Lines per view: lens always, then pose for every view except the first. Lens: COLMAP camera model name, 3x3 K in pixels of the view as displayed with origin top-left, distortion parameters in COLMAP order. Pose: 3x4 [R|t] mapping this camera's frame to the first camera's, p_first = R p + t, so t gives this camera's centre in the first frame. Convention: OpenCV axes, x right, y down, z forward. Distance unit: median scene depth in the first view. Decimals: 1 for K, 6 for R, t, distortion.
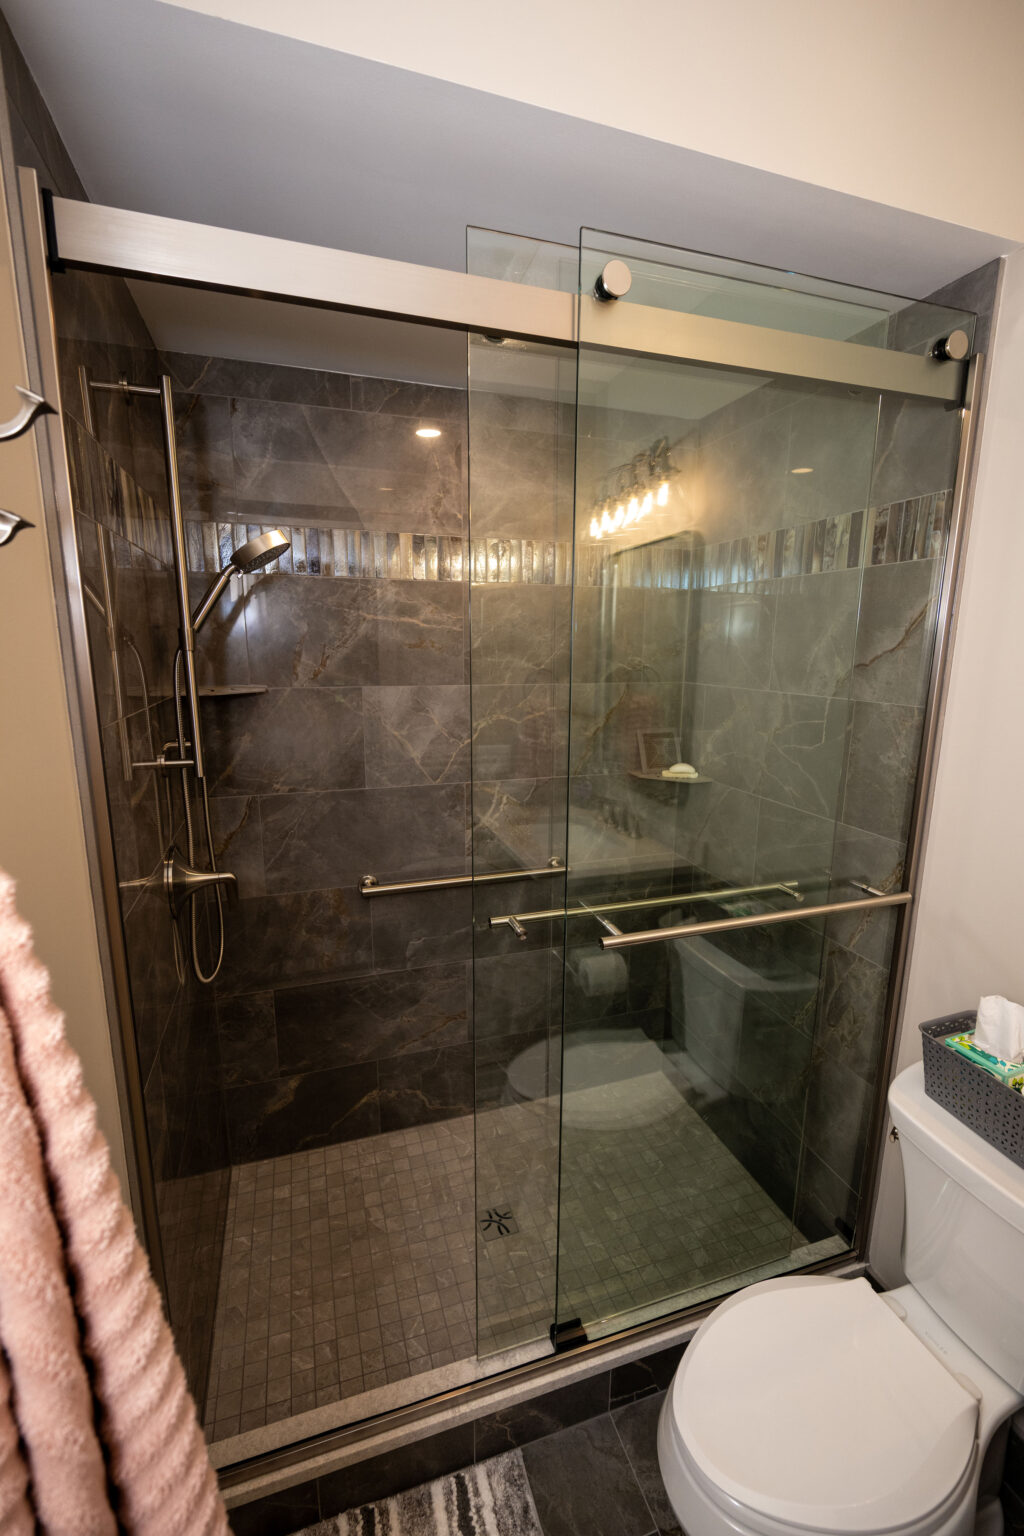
lens RADIAL K [[658.1, 0, 512.0], [0, 658.1, 768.0], [0, 0, 1]] dist [0.001922, 0.000081]
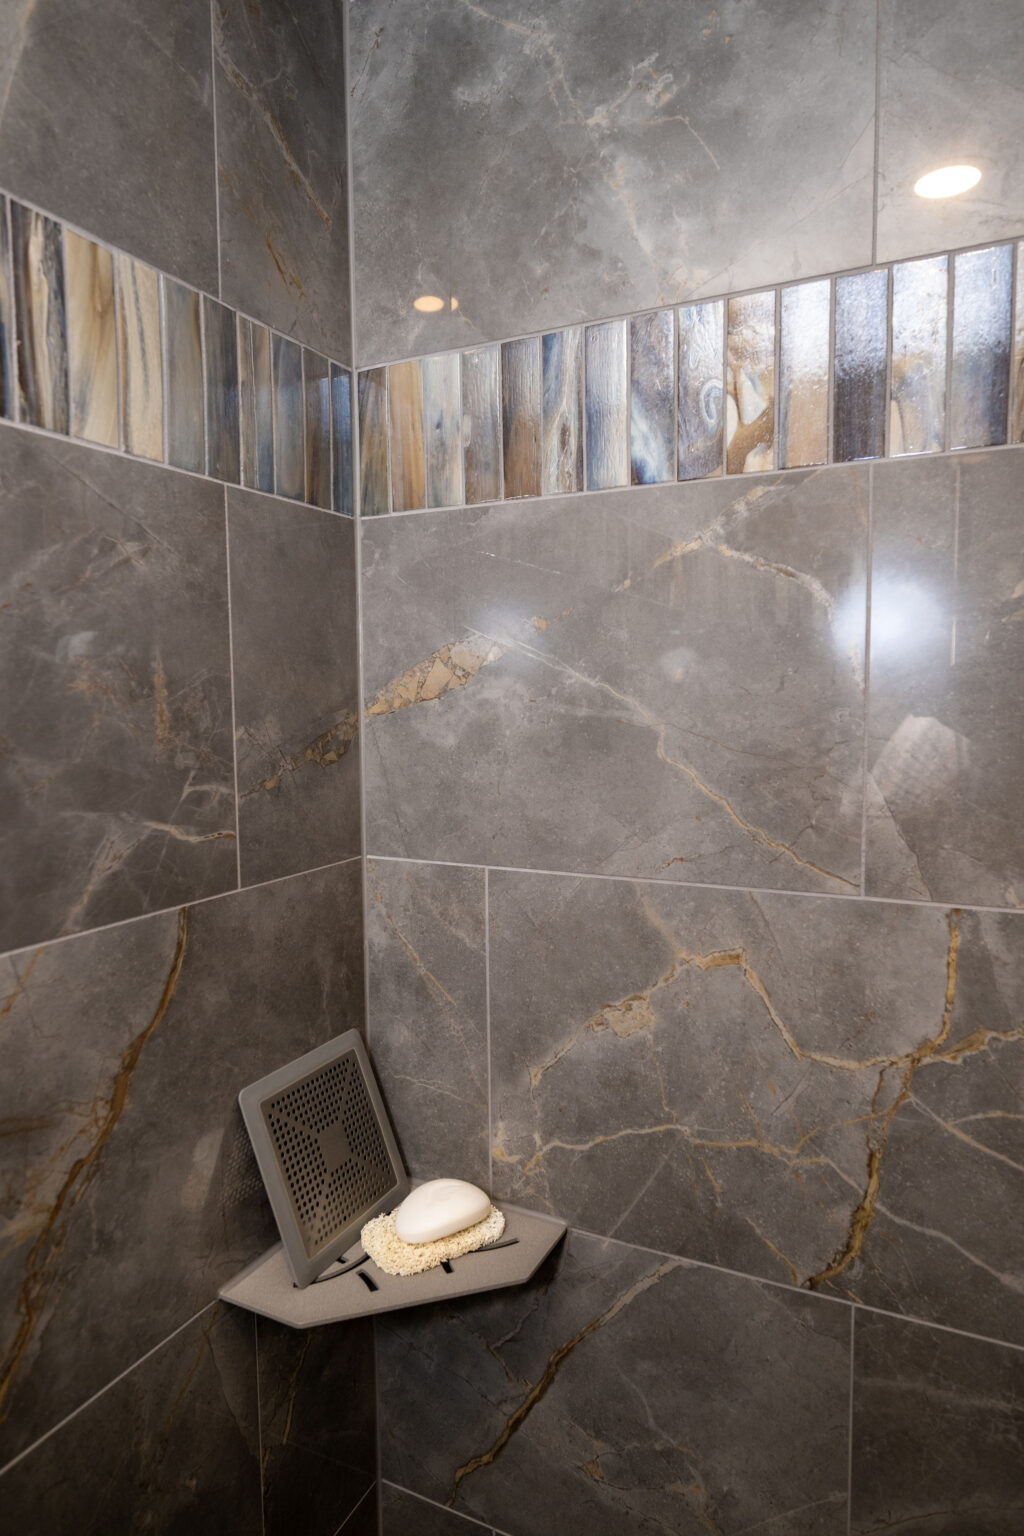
lens RADIAL K [[939.4, 0, 512.0], [0, 939.4, 768.0], [0, 0, 1]] dist [-0.000925, 0.000018]
pose [[0.704977, -0.065551, 0.706194, 0.036476], [0.143783, 0.988252, -0.051803, -0.155681], [-0.694502, 0.138058, 0.706121, 0.768867]]
